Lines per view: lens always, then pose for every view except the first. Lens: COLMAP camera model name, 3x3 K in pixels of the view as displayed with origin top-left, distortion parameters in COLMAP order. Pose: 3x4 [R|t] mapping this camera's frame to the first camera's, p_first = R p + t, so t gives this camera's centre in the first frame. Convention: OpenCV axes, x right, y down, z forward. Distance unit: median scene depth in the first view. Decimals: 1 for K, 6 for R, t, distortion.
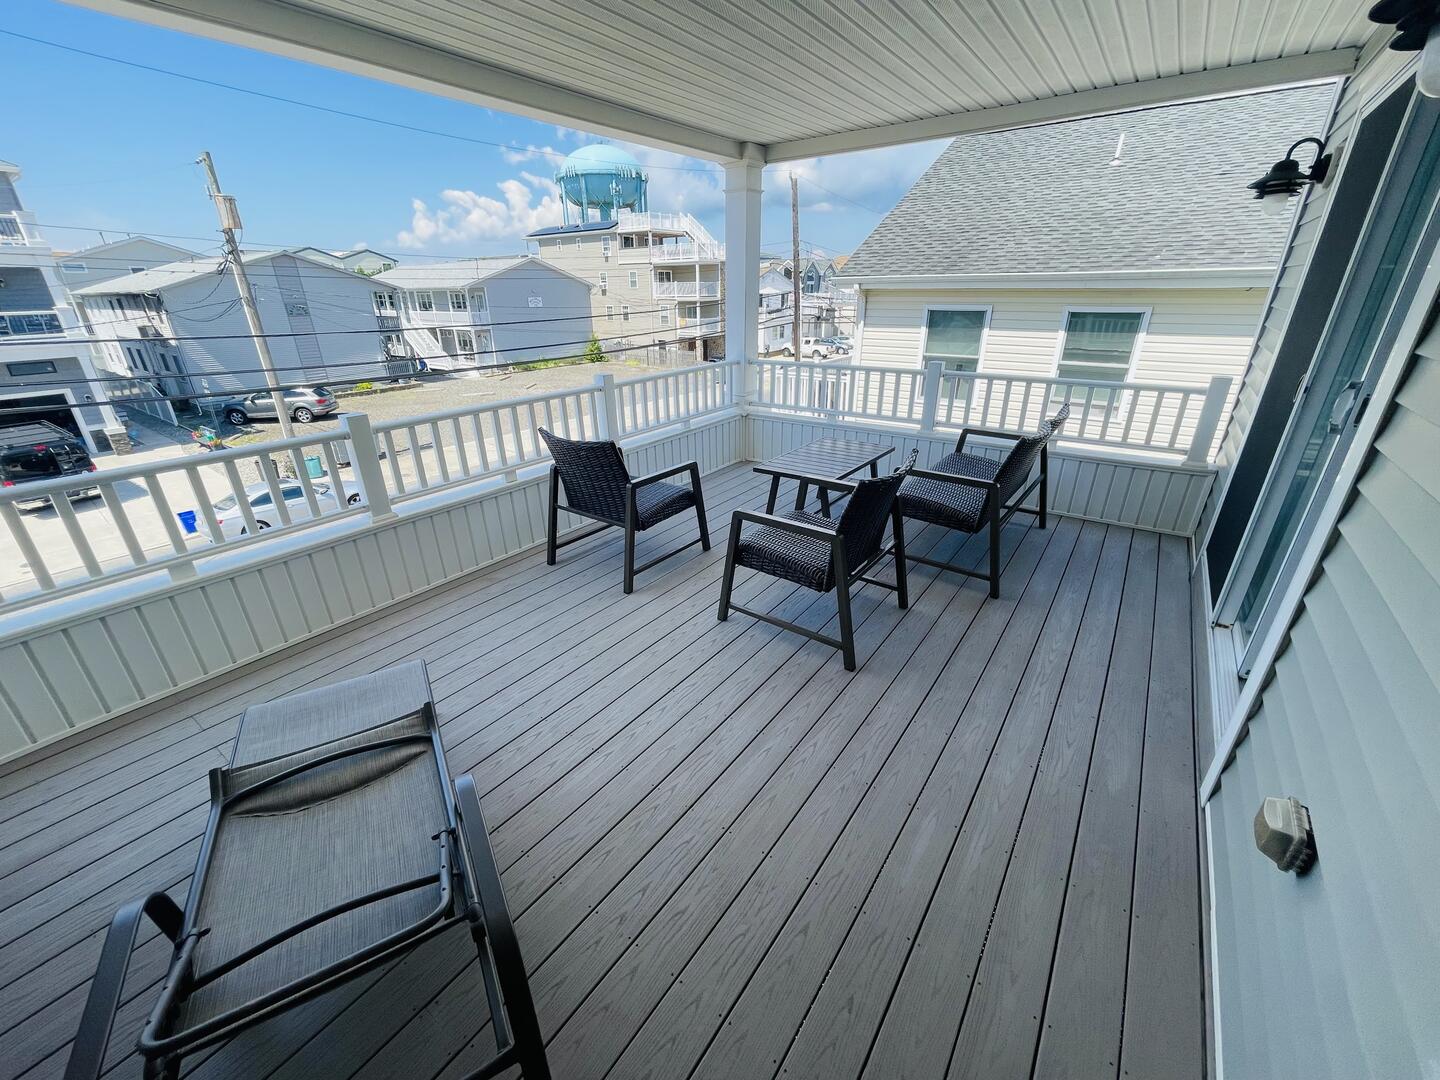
lens RADIAL K [[581.1, 0, 715.3], [0, 581.1, 540.2], [0, 0, 1]] dist [0.001523, -0.000249]
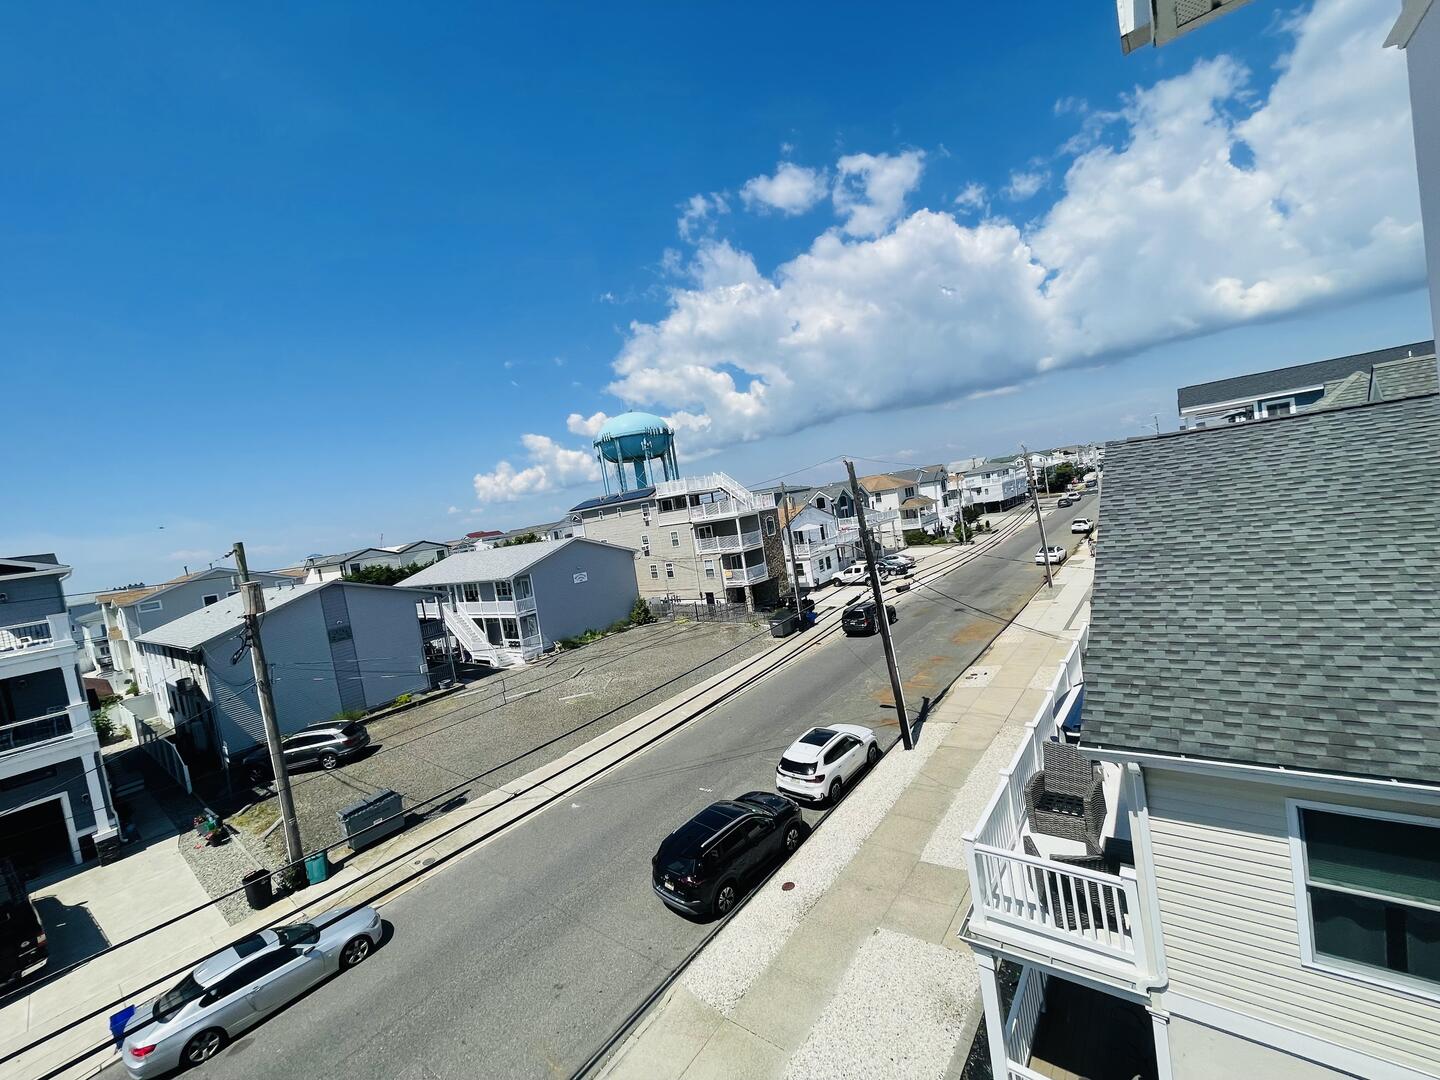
lens RADIAL K [[581.1, 0, 713.7], [0, 581.1, 537.8], [0, 0, 1]] dist [0.001523, -0.000249]
pose [[0.988575, -0.140273, -0.055163, -0.020147], [0.112653, 0.930739, -0.347900, -0.102163], [0.100143, 0.337711, 0.935908, 0.073623]]
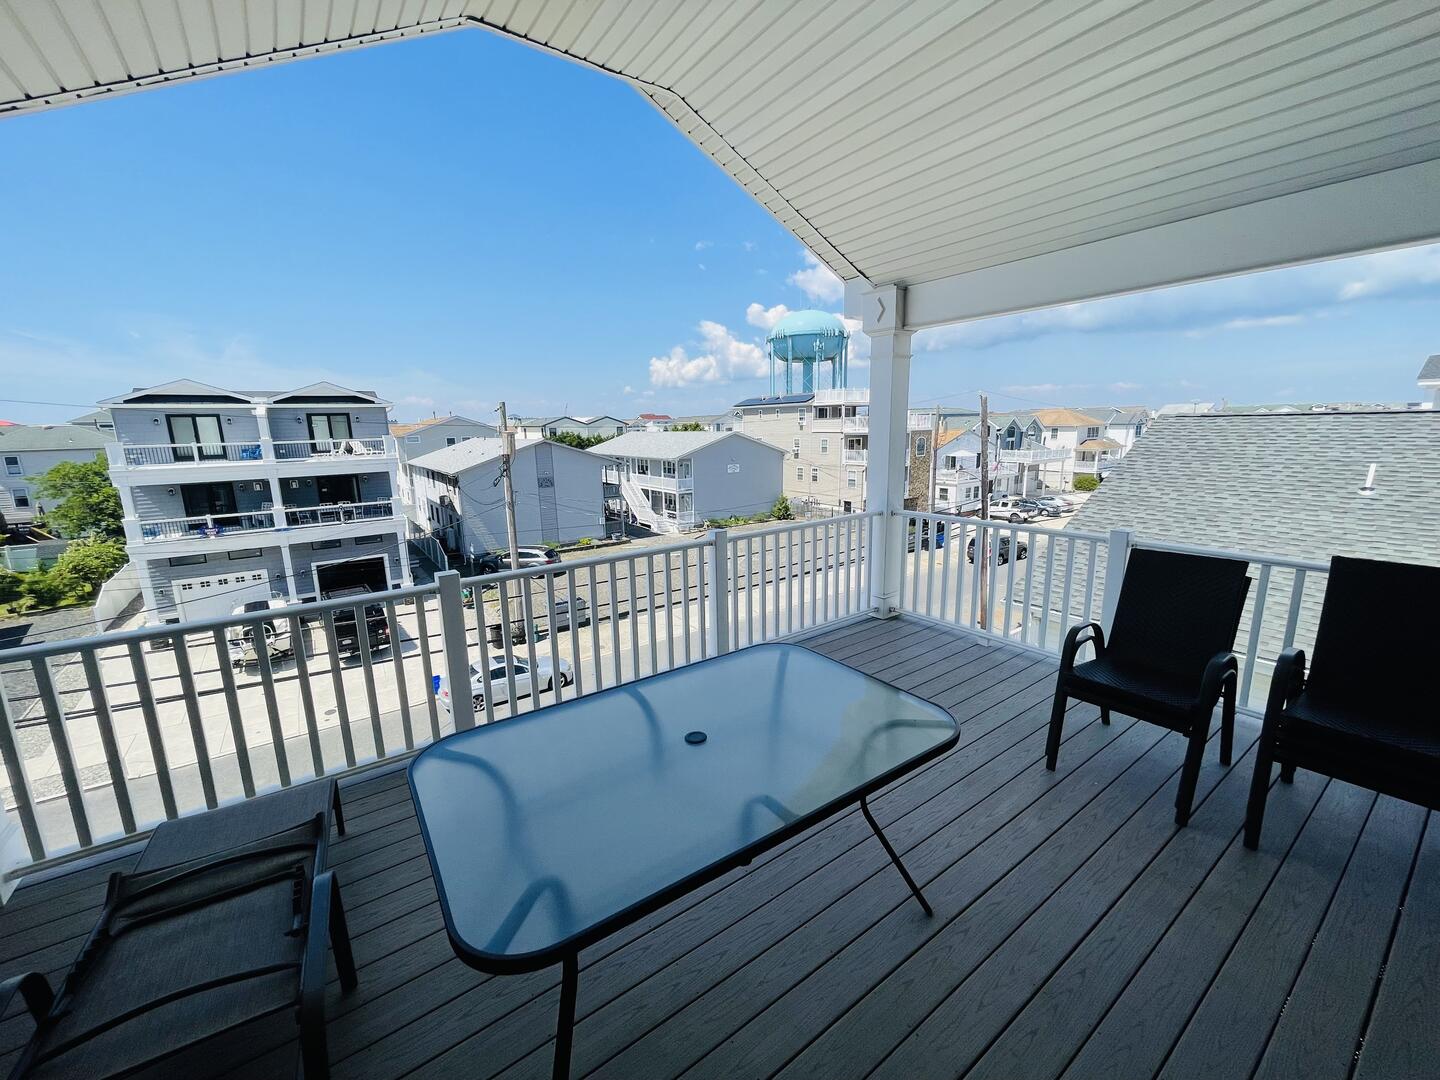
lens RADIAL K [[581.1, 0, 715.2], [0, 581.1, 539.1], [0, 0, 1]] dist [0.001523, -0.000249]
pose [[0.949084, 0.051790, -0.310736, 0.009135], [-0.114399, 0.975717, -0.186787, -0.065691], [0.293517, 0.212825, 0.931962, -0.015414]]
